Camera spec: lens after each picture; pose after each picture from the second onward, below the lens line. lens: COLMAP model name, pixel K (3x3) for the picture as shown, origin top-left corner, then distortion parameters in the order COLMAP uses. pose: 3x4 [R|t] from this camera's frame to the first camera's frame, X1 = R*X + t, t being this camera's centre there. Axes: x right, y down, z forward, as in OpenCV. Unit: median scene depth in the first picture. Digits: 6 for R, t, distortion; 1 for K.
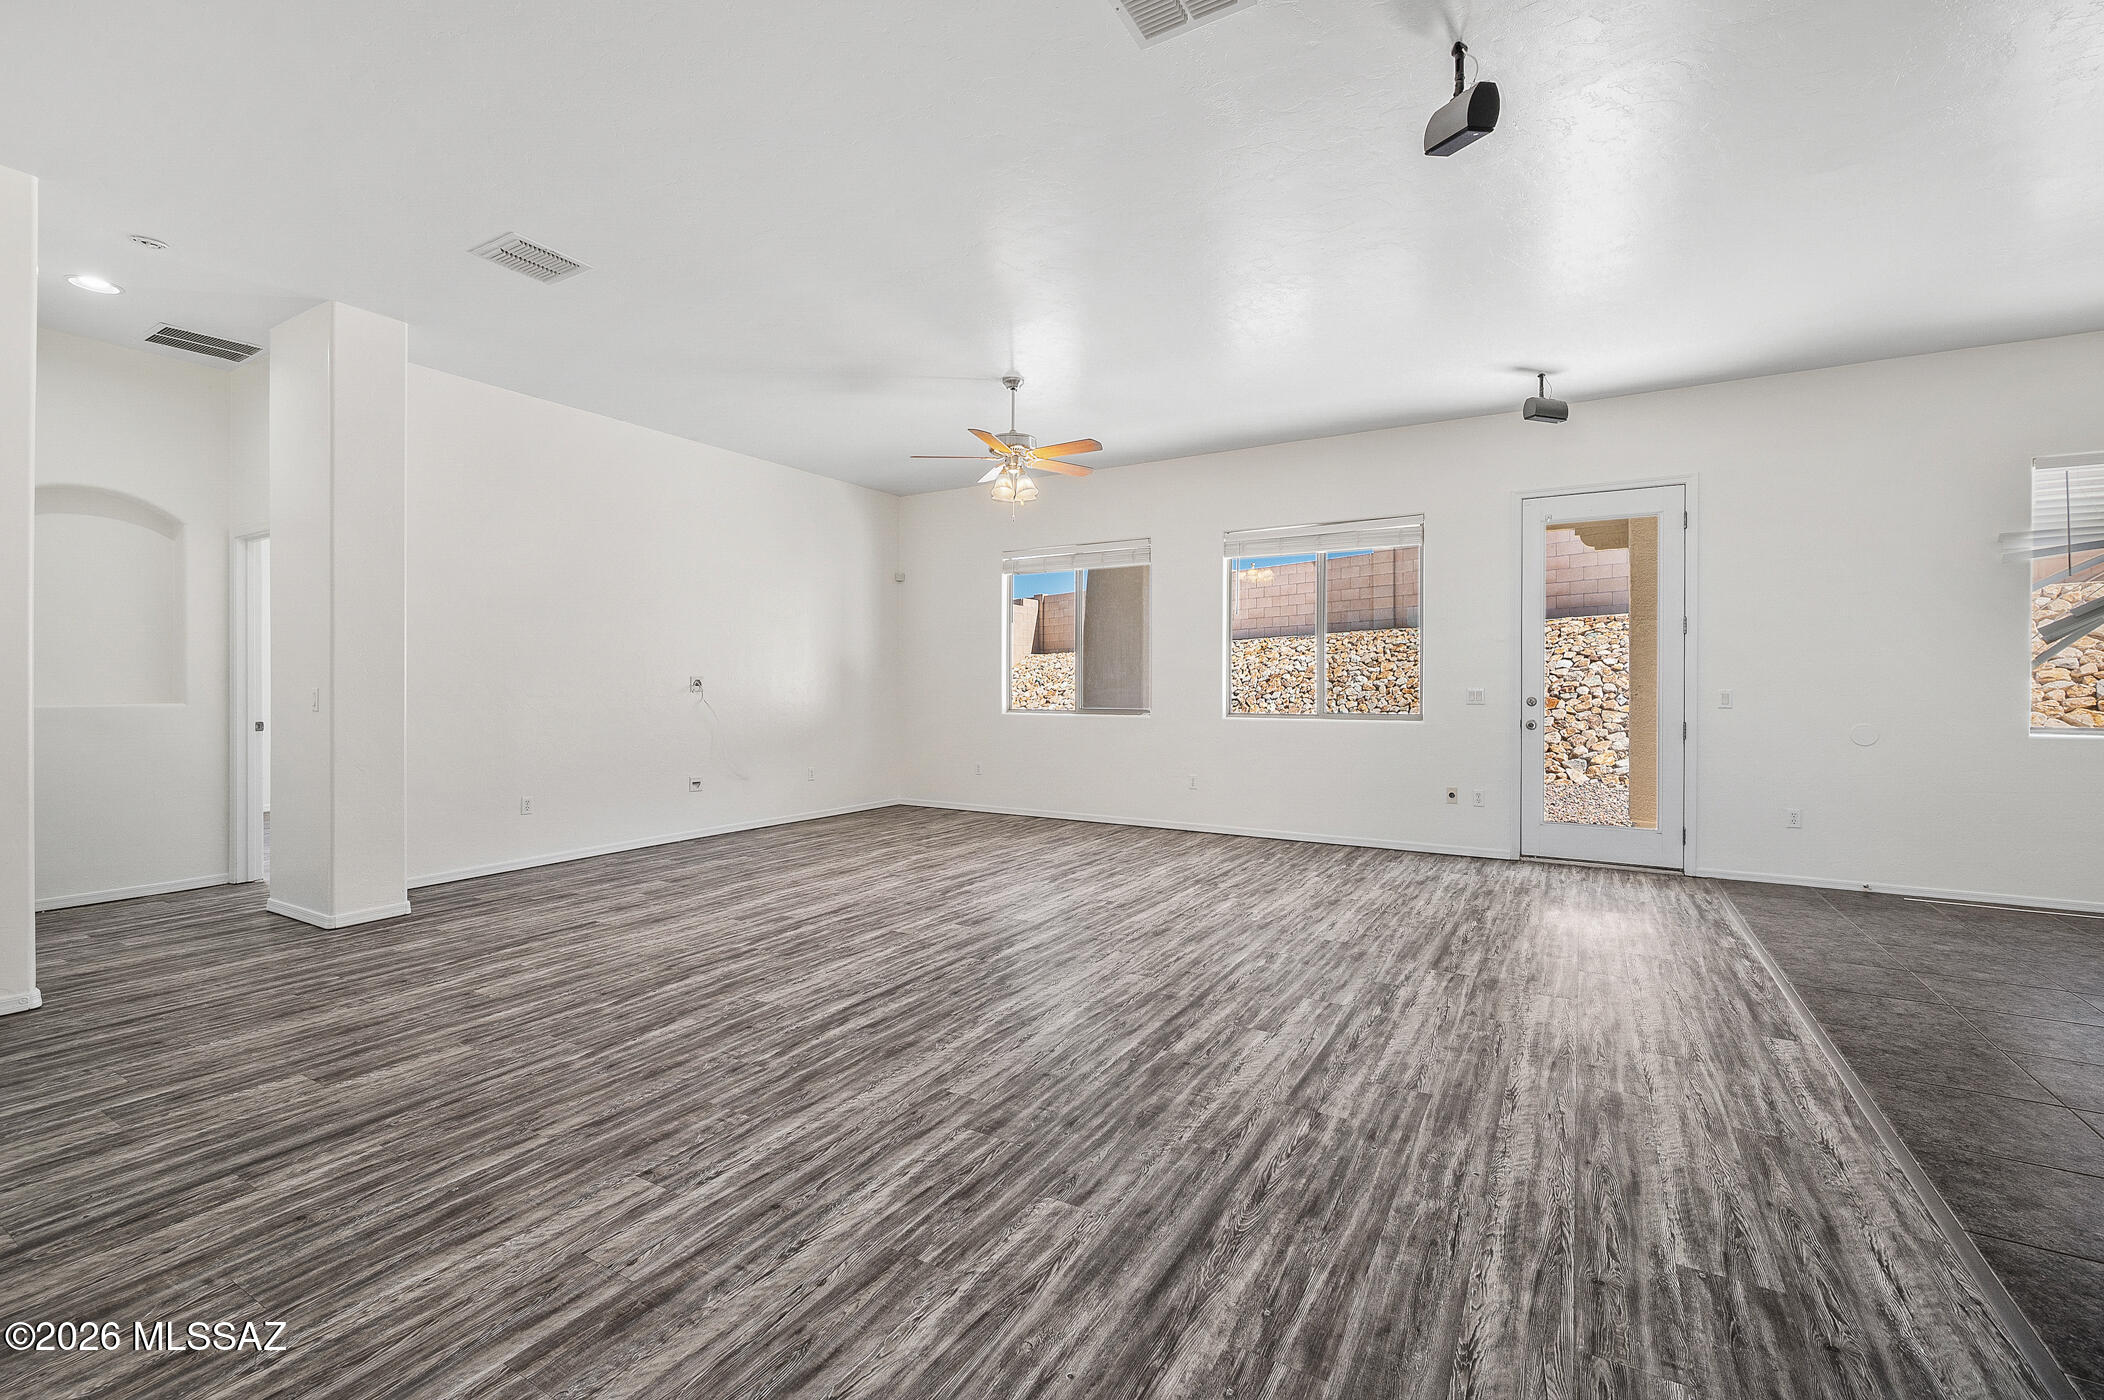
lens RADIAL K [[885.4, 0, 1064.7], [0, 885.4, 694.0], [0, 0, 1]] dist [0.001298, 0.000001]
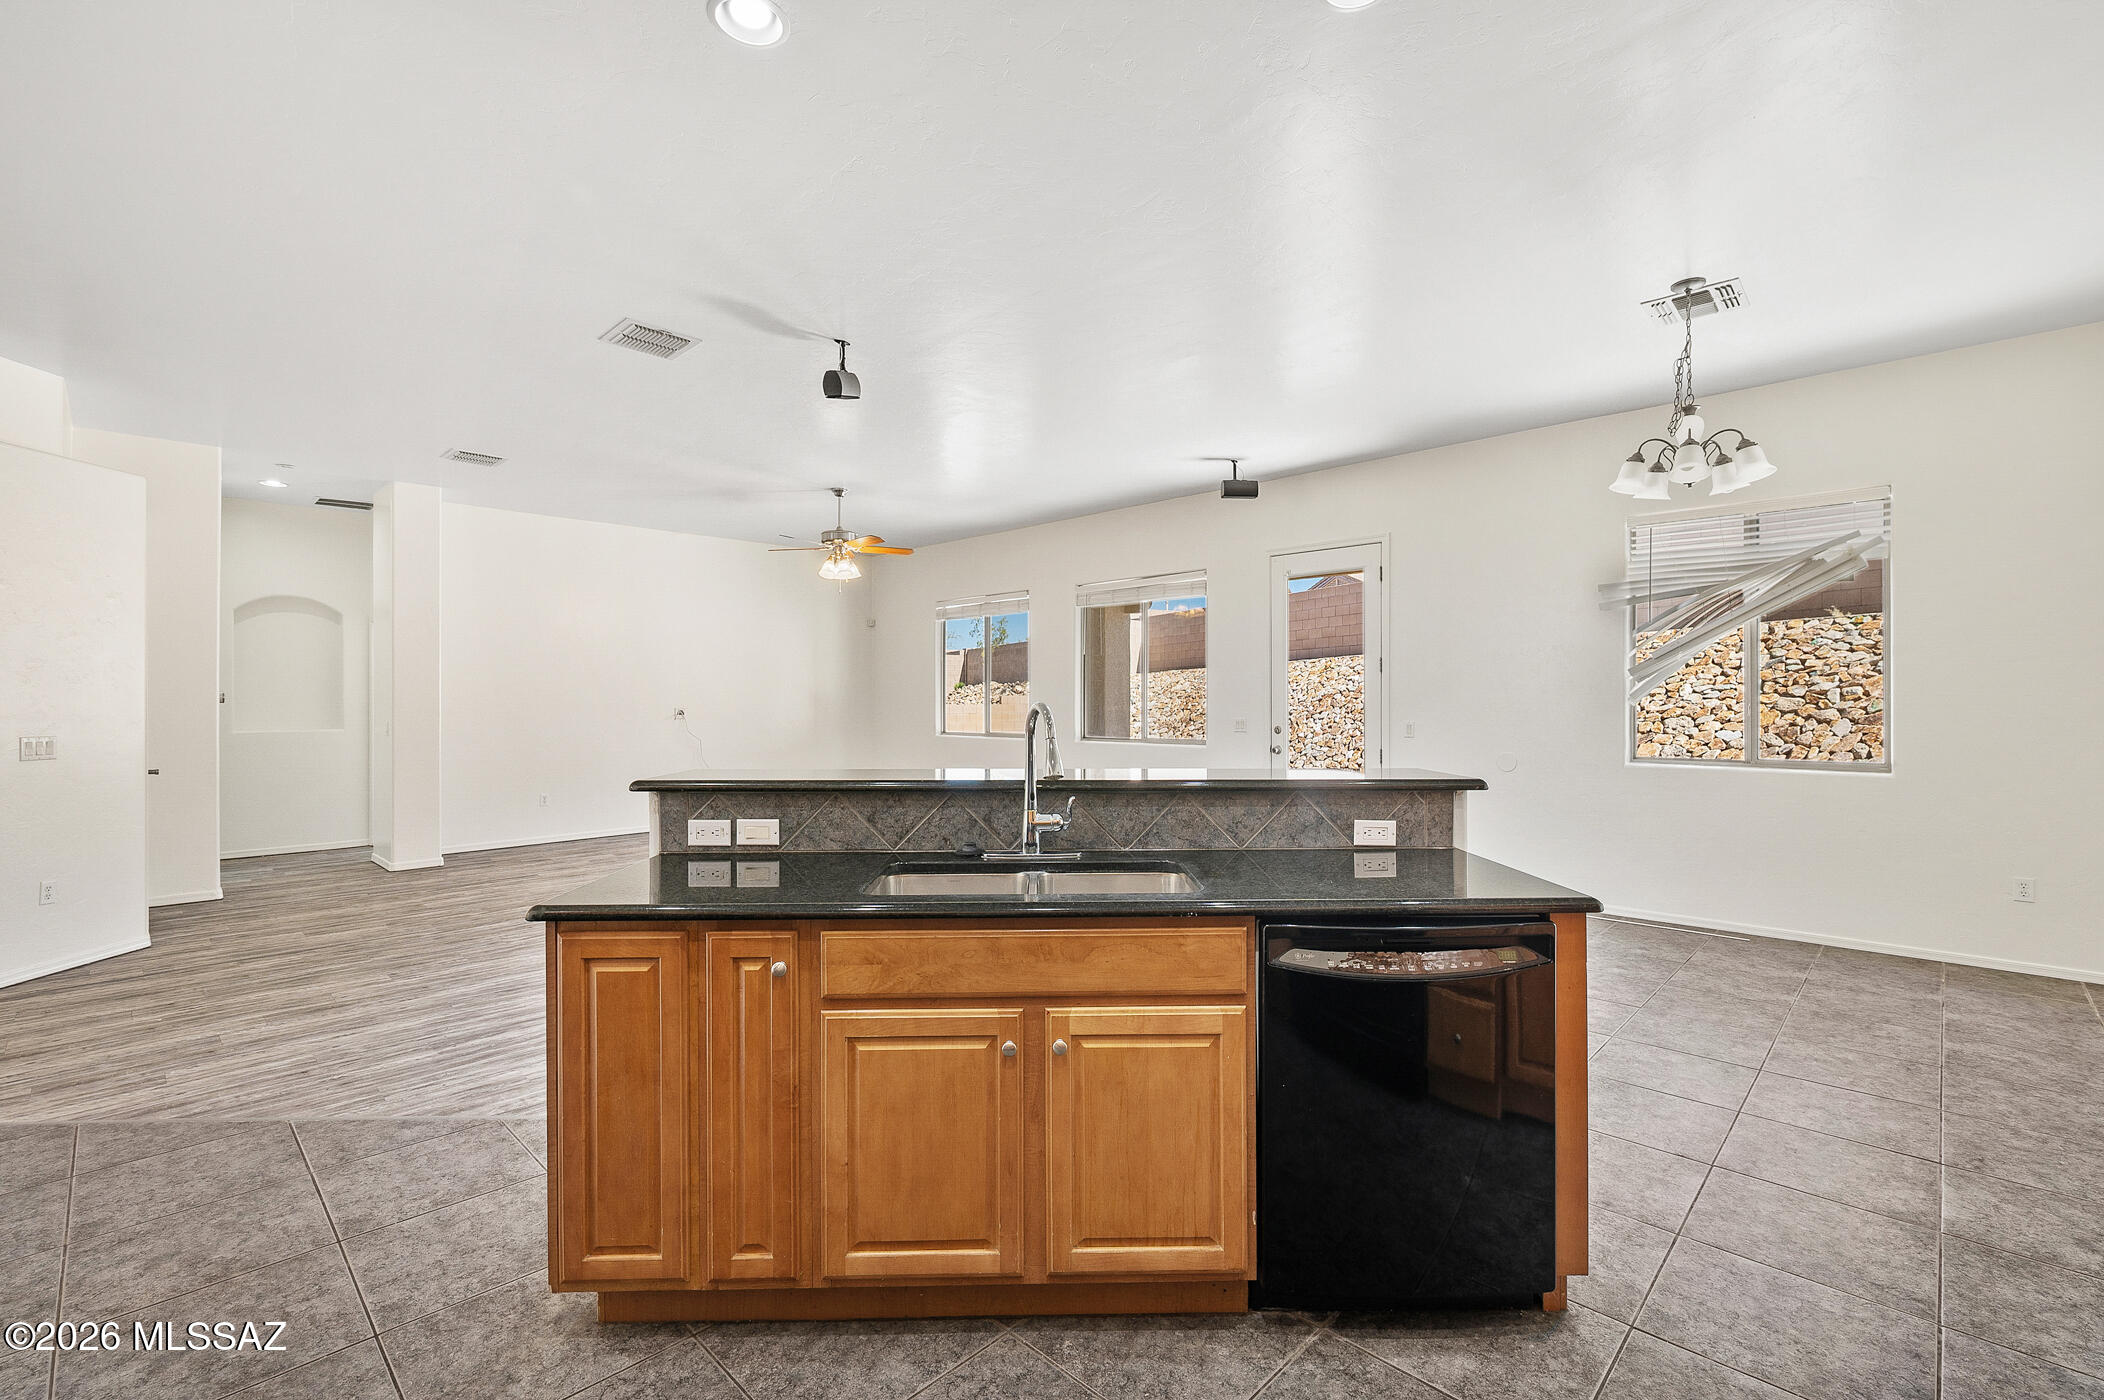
lens RADIAL K [[912.1, 0, 1052.0], [0, 912.1, 700.0], [0, 0, 1]] dist [0.001796, 0.000276]
pose [[0.971286, -0.004860, -0.237867, 0.734538], [0.002706, 0.999952, -0.009382, -0.028047], [0.237901, 0.008469, 0.971253, -0.328349]]
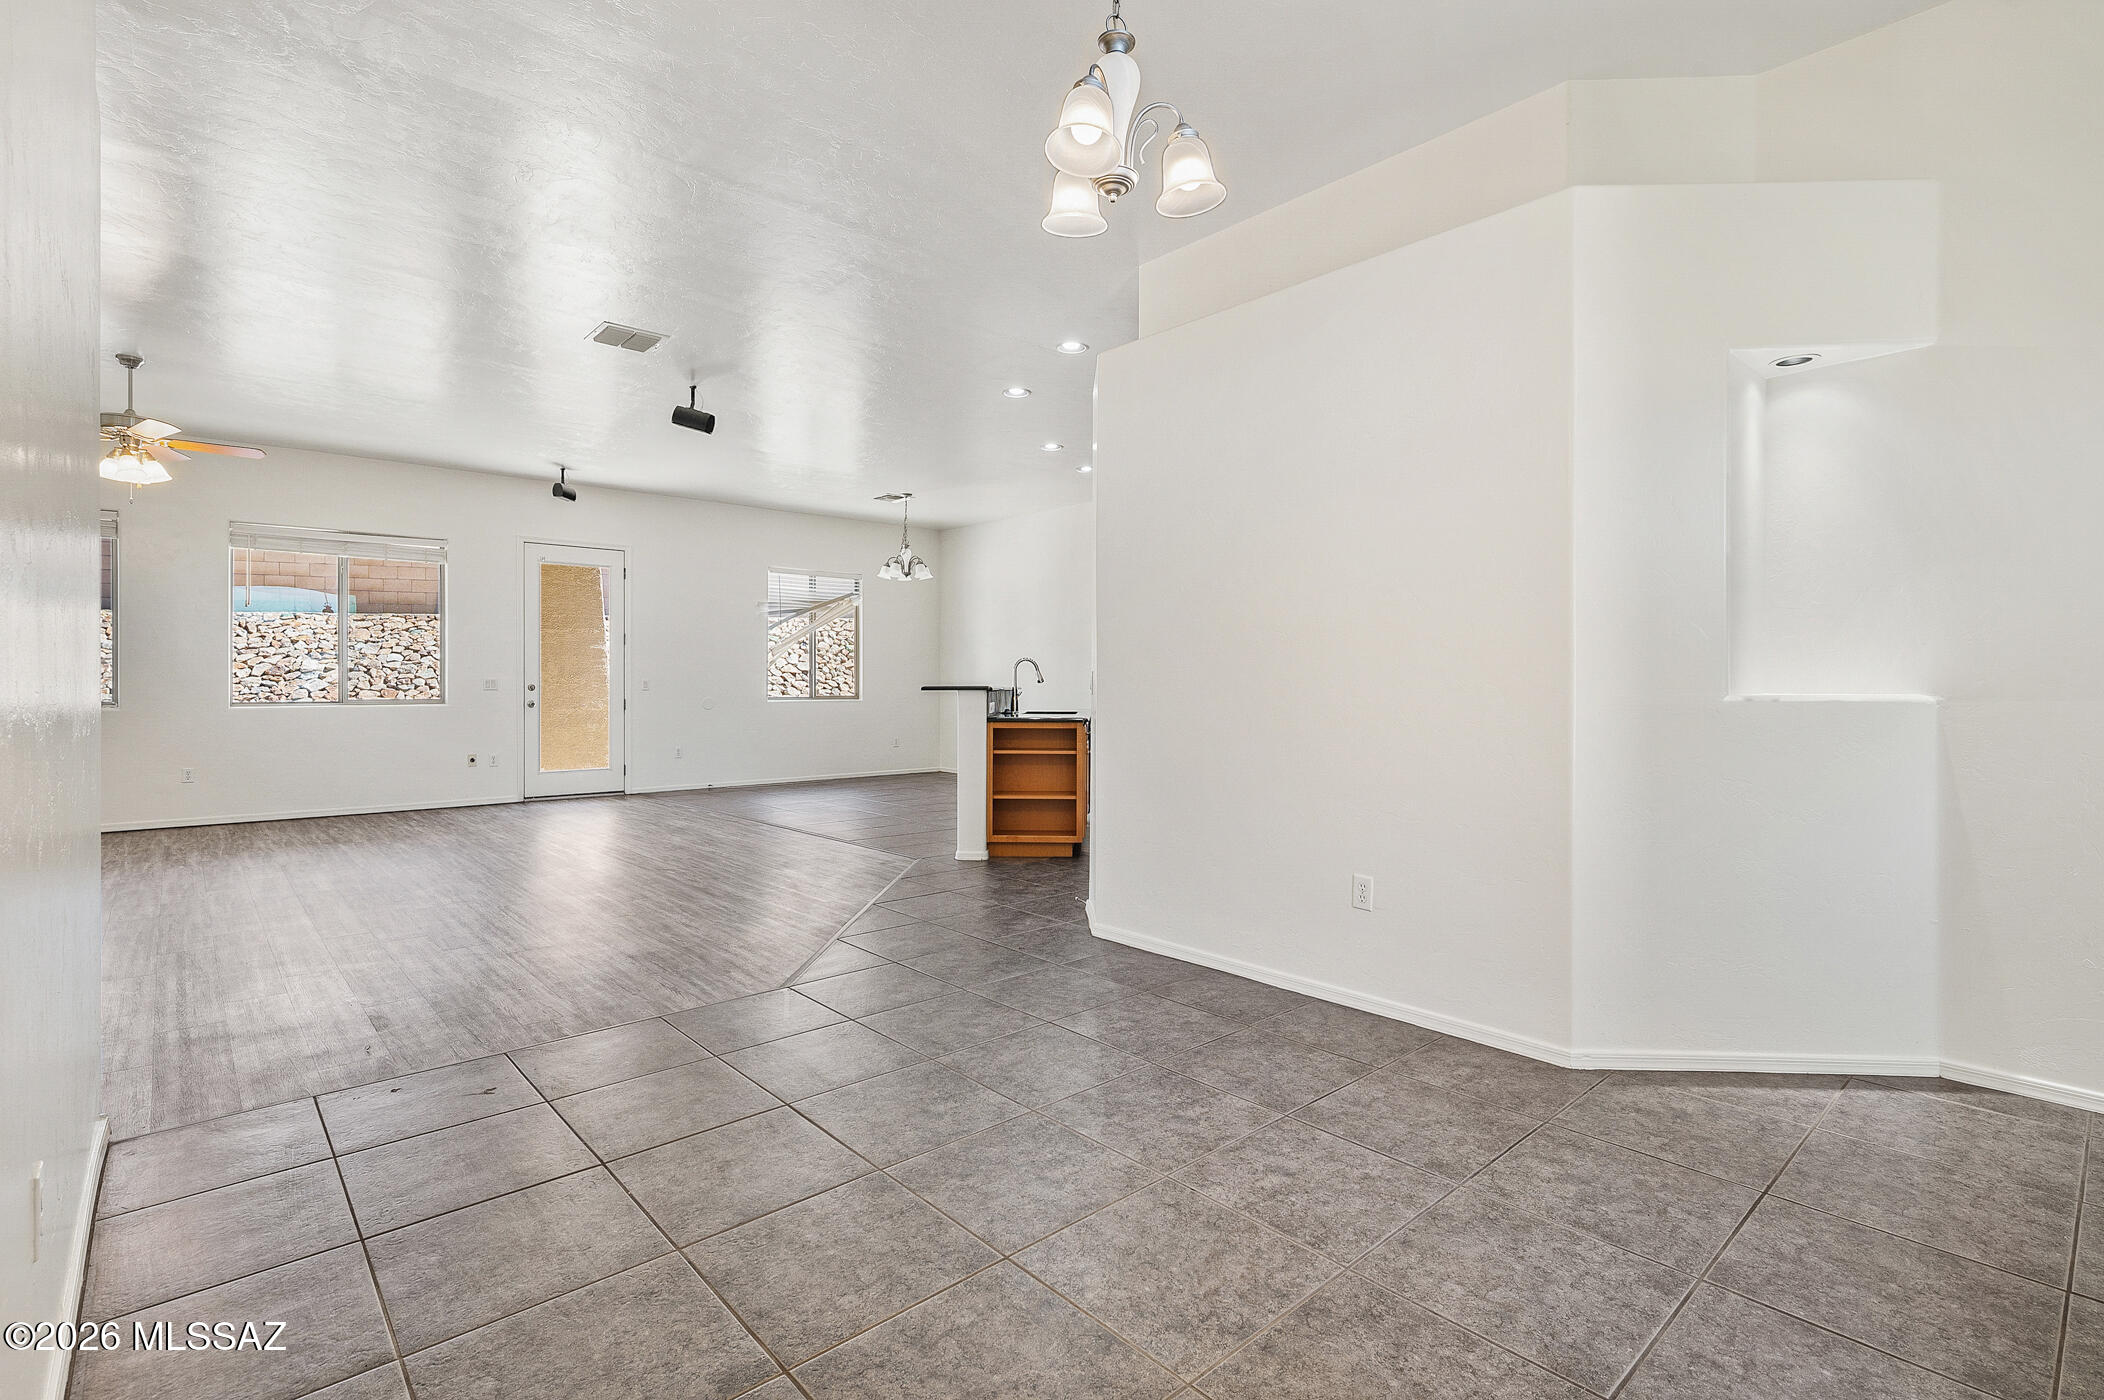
lens RADIAL K [[983.7, 0, 1052.0], [0, 983.7, 700.0], [0, 0, 1]] dist [-0.001434, -0.000149]
pose [[0.299448, -0.019824, 0.953907, -1.000972], [0.009591, 0.999796, 0.017767, 0.012248], [-0.954064, 0.003828, 0.299577, -0.358267]]
